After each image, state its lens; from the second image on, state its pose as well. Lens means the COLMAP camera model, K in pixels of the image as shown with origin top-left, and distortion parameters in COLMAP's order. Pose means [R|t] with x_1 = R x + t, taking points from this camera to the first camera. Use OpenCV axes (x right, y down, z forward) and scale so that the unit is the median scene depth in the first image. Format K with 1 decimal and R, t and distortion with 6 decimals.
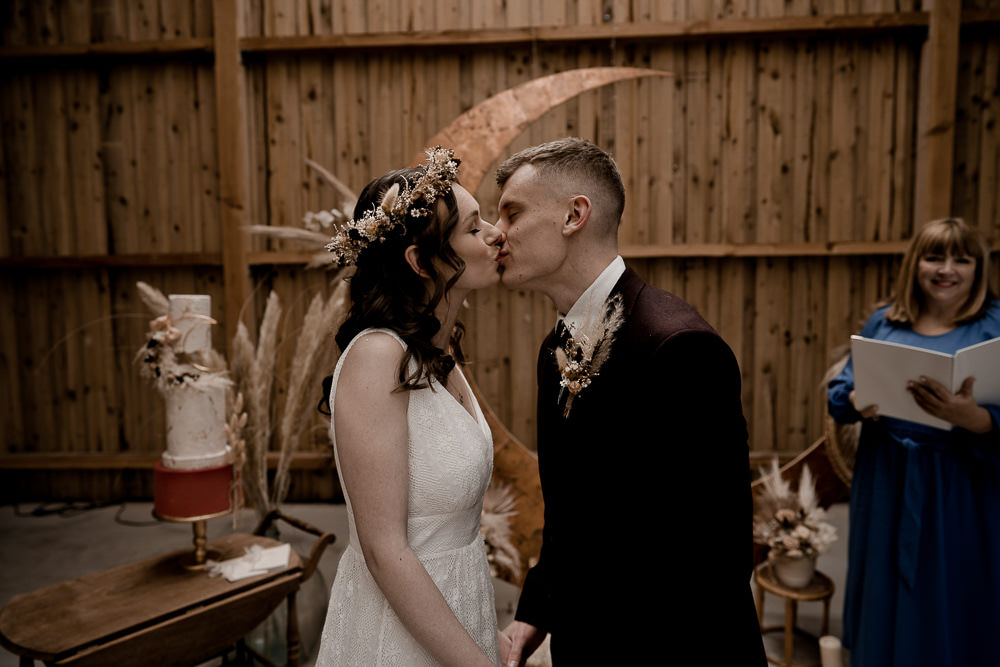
lens RADIAL K [[679.5, 0, 500.0], [0, 679.5, 333.5], [0, 0, 1]] dist [-0.040327, 0.050224]
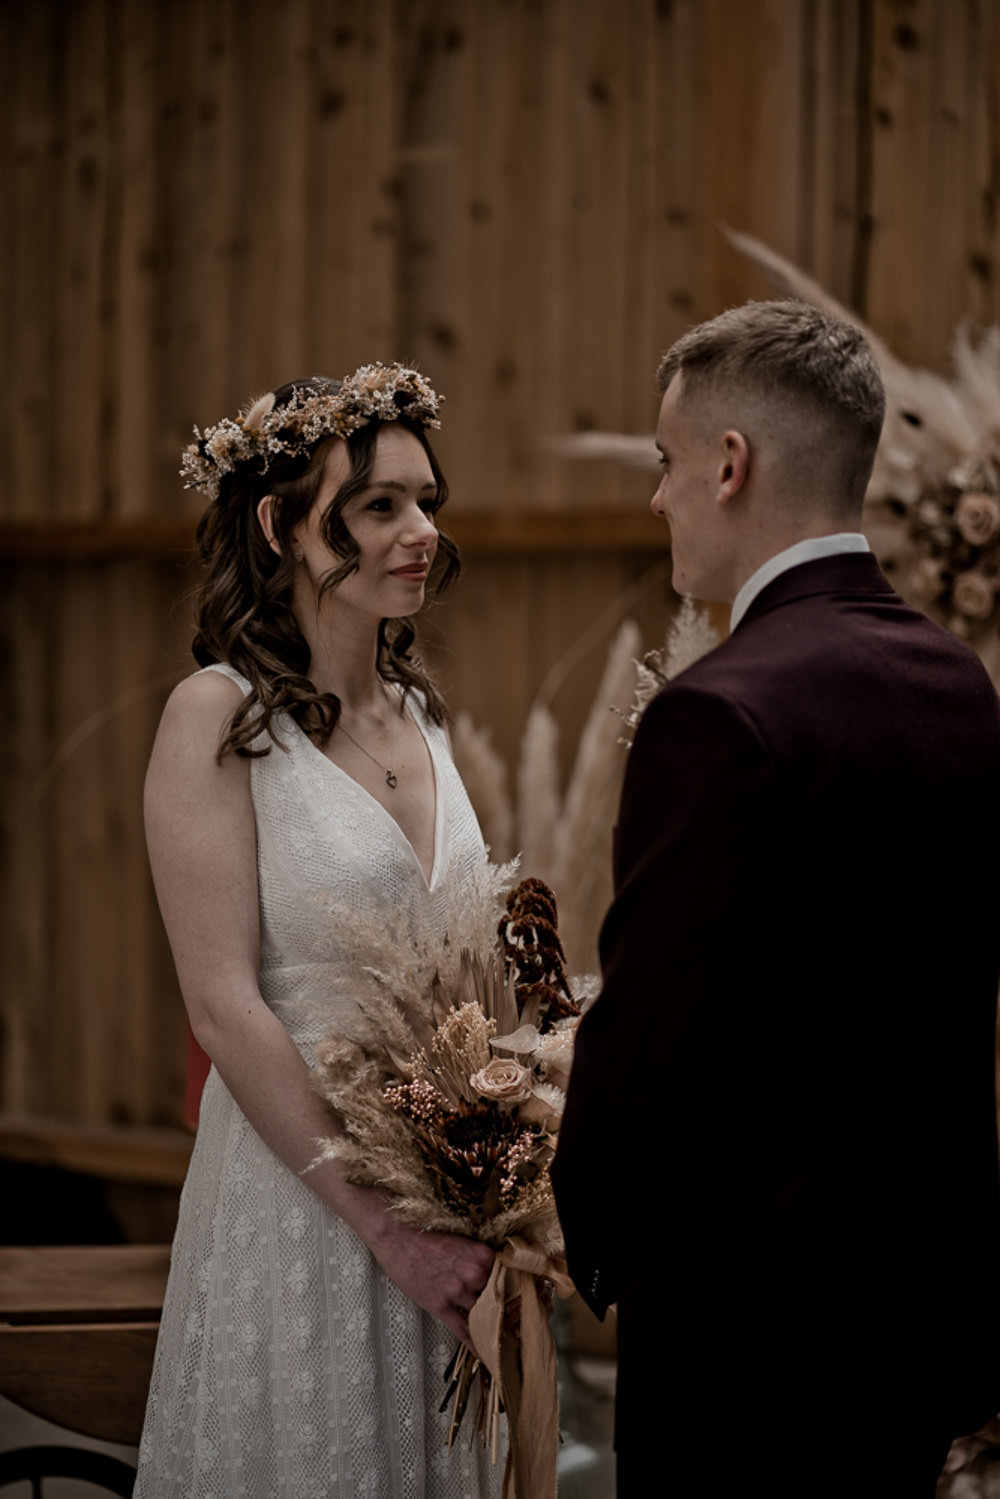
lens RADIAL K [[3624.0, 0, 500.0], [0, 3624.0, 749.5], [0, 0, 1]] dist [0.067131, -0.726249]
pose [[0.825172, 0.038242, -0.563586, 0.419811], [-0.063566, 0.997655, -0.025373, 0.033025], [0.561294, 0.056762, 0.825668, -0.354406]]
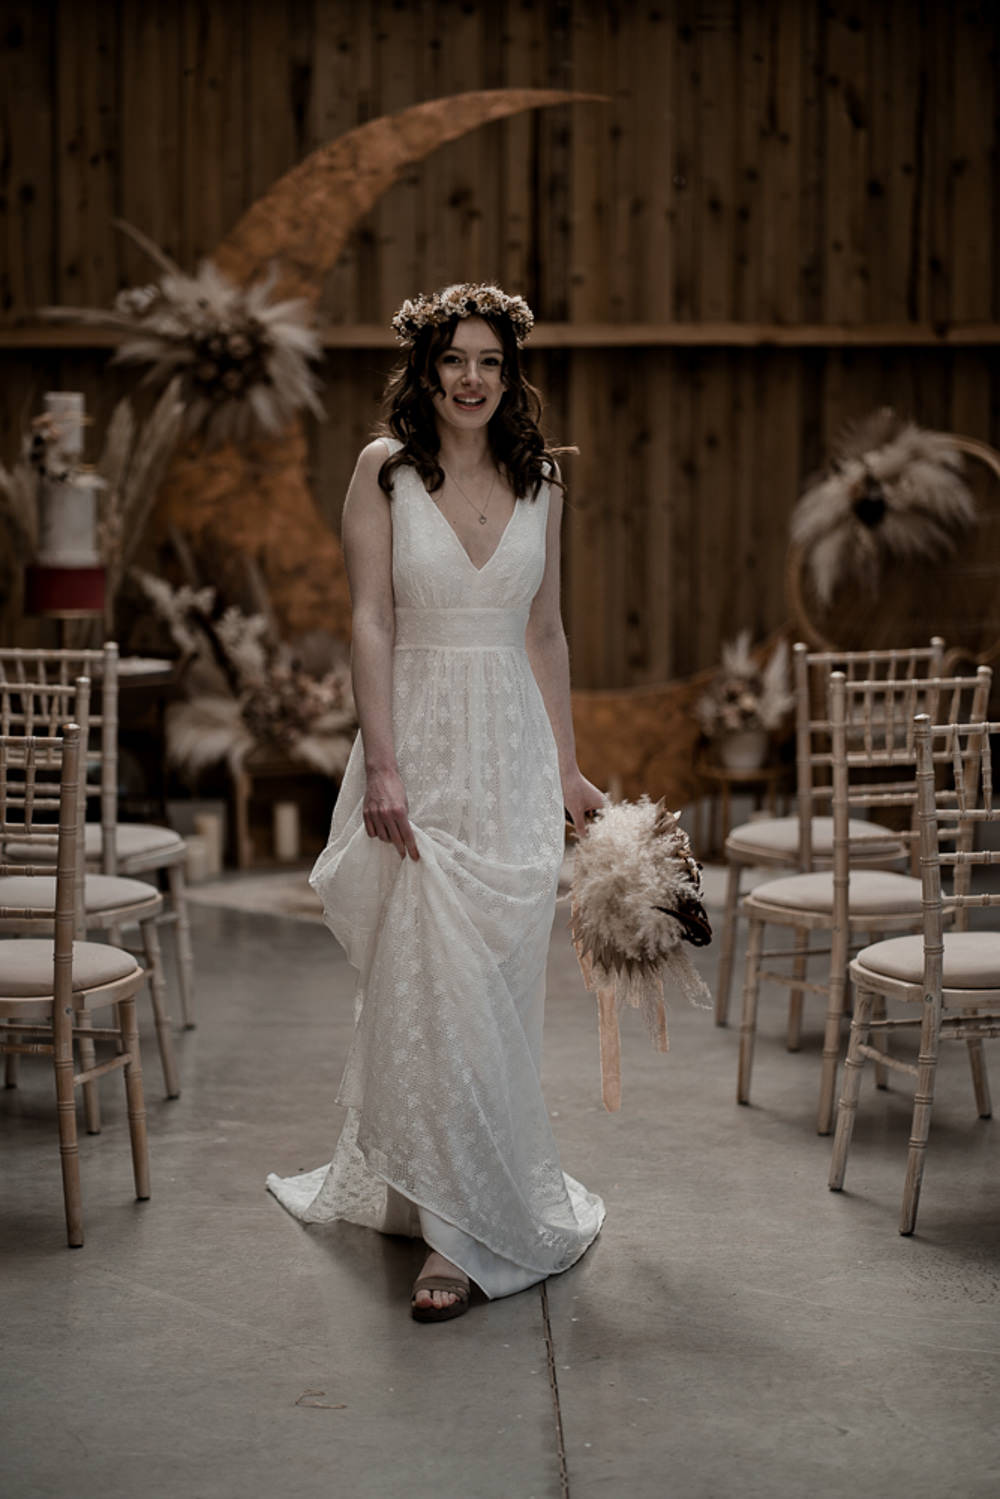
lens RADIAL K [[3571.5, 0, 475.4], [0, 3571.5, 748.8], [0, 0, 1]] dist [0.020510, -0.798682]
pose [[0.998520, 0.005625, 0.054096, -0.062992], [-0.006822, 0.999735, 0.021972, 0.155828], [-0.053958, -0.022309, 0.998294, -1.938554]]
